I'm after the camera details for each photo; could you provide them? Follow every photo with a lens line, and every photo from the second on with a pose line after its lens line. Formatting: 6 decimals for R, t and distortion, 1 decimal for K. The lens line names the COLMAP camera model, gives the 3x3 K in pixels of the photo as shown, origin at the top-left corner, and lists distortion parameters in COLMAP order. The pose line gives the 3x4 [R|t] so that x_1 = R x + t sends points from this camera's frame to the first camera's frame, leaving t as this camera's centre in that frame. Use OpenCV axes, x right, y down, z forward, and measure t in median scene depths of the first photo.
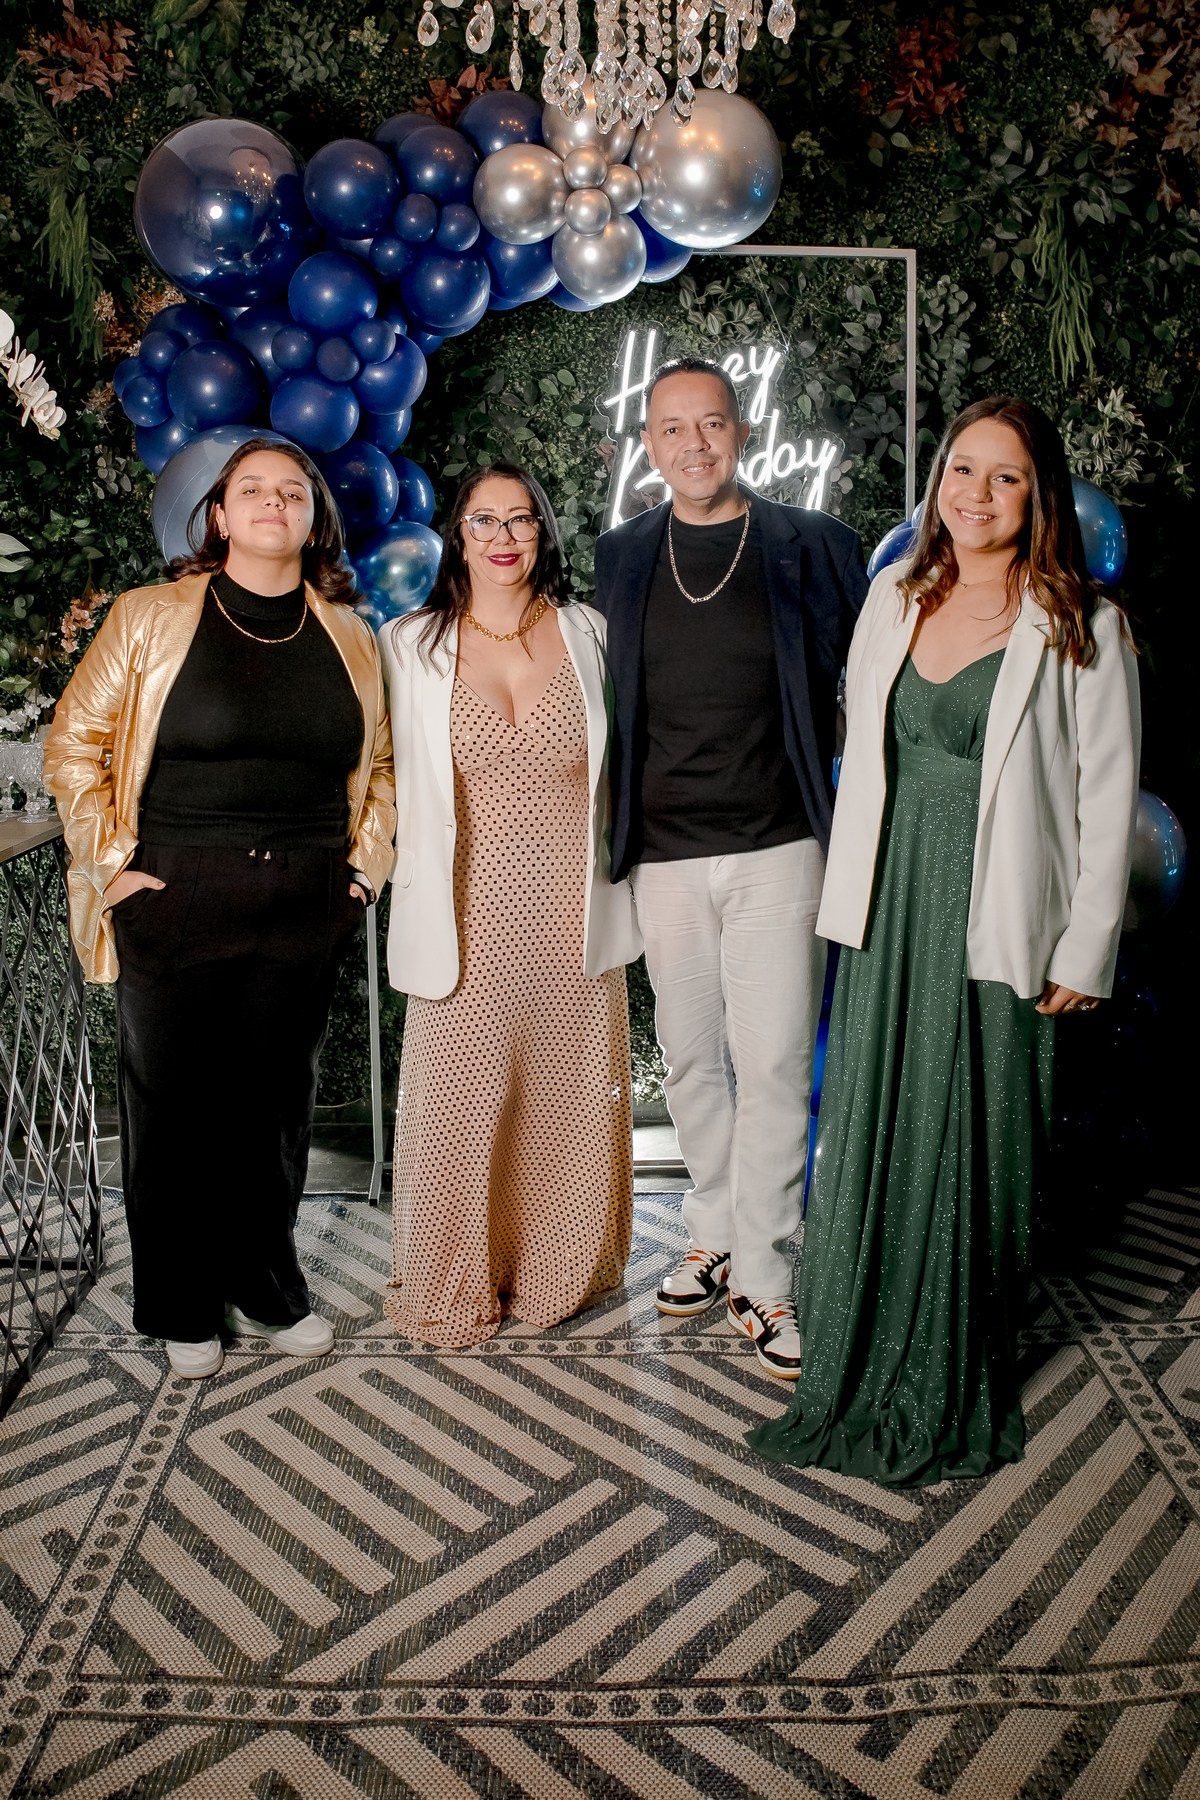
lens RADIAL K [[1433.1, 0, 588.7], [0, 1433.1, 794.3], [0, 0, 1]] dist [-0.158018, 0.050482]
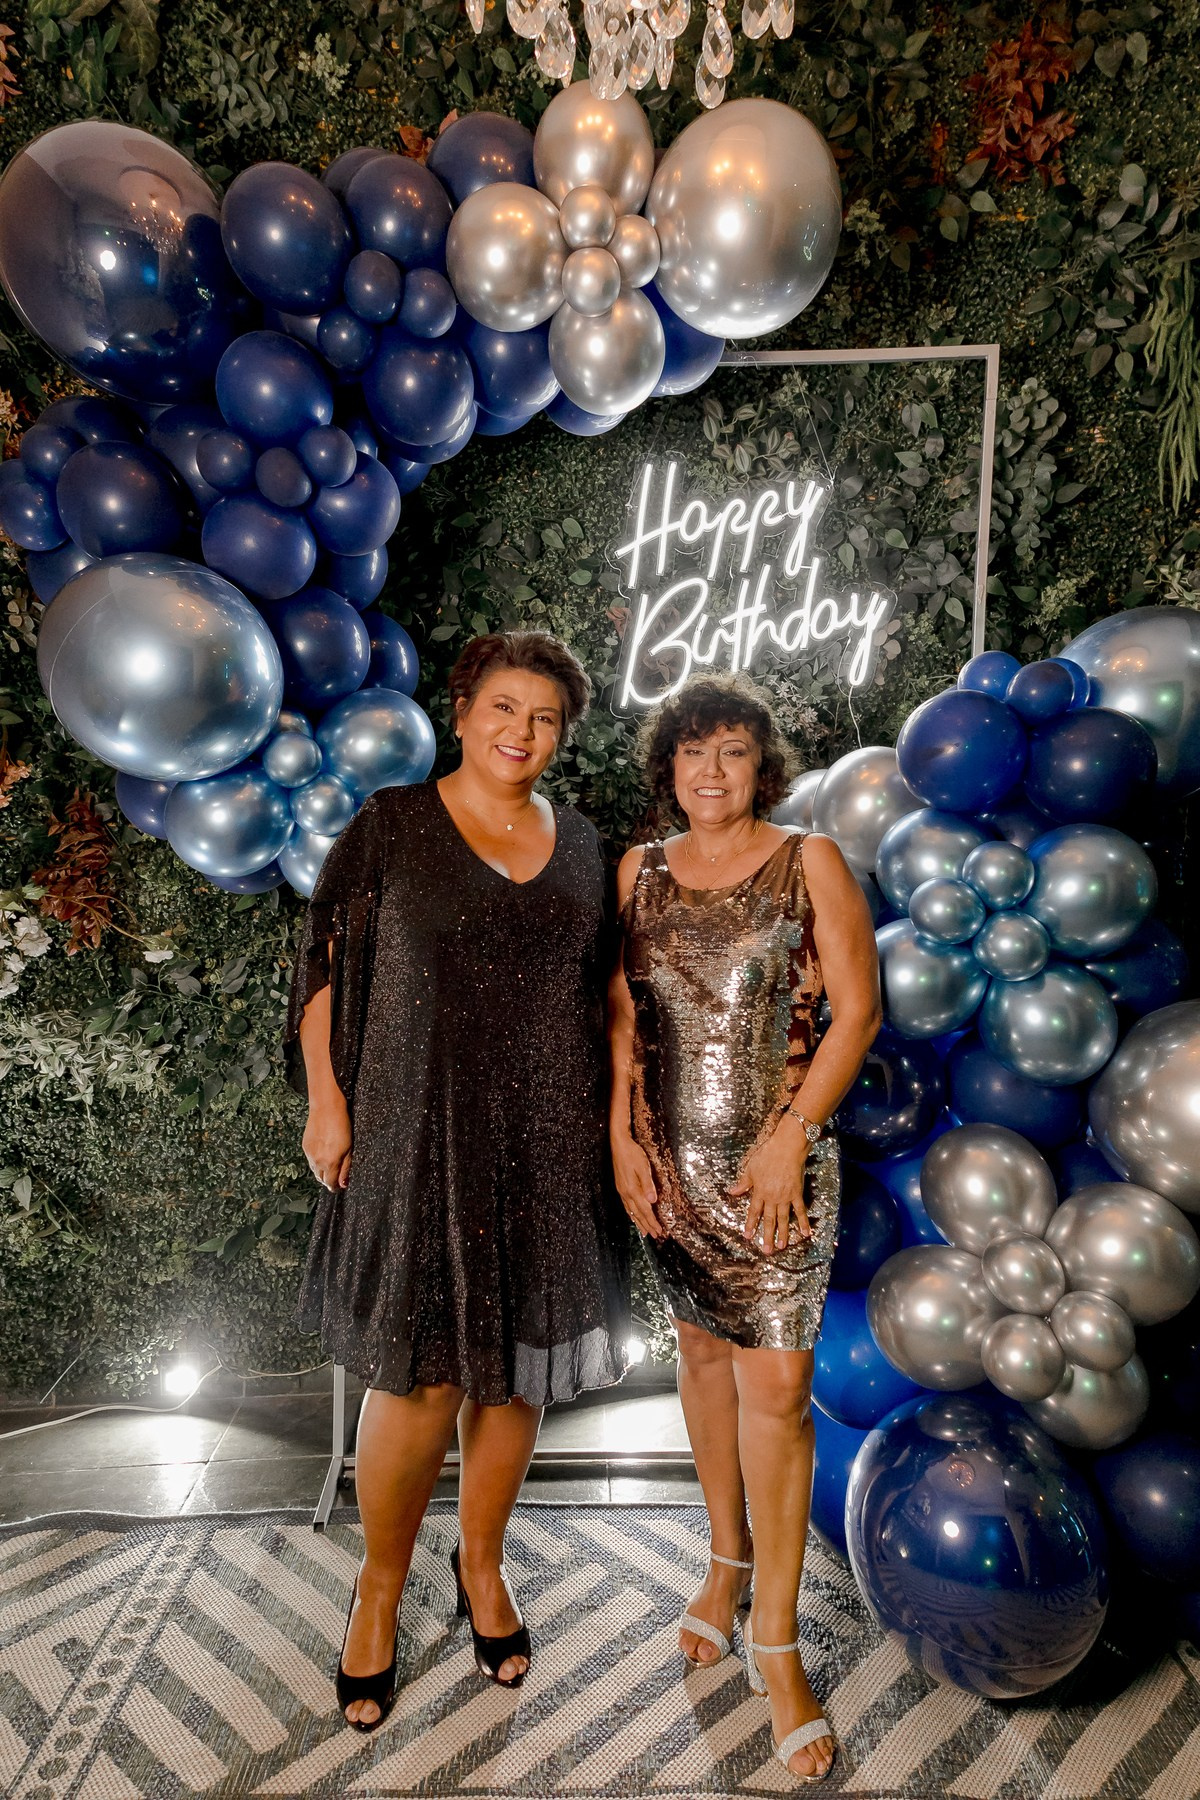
lens RADIAL K [[1279.1, 0, 601.7], [0, 1279.1, 894.7], [0, 0, 1]] dist [0.297851, -0.174080]
pose [[0.999912, 0.002273, -0.013040, 0.013789], [-0.002999, 0.998427, -0.055979, -0.022285], [0.012892, 0.056013, 0.998347, 0.208184]]
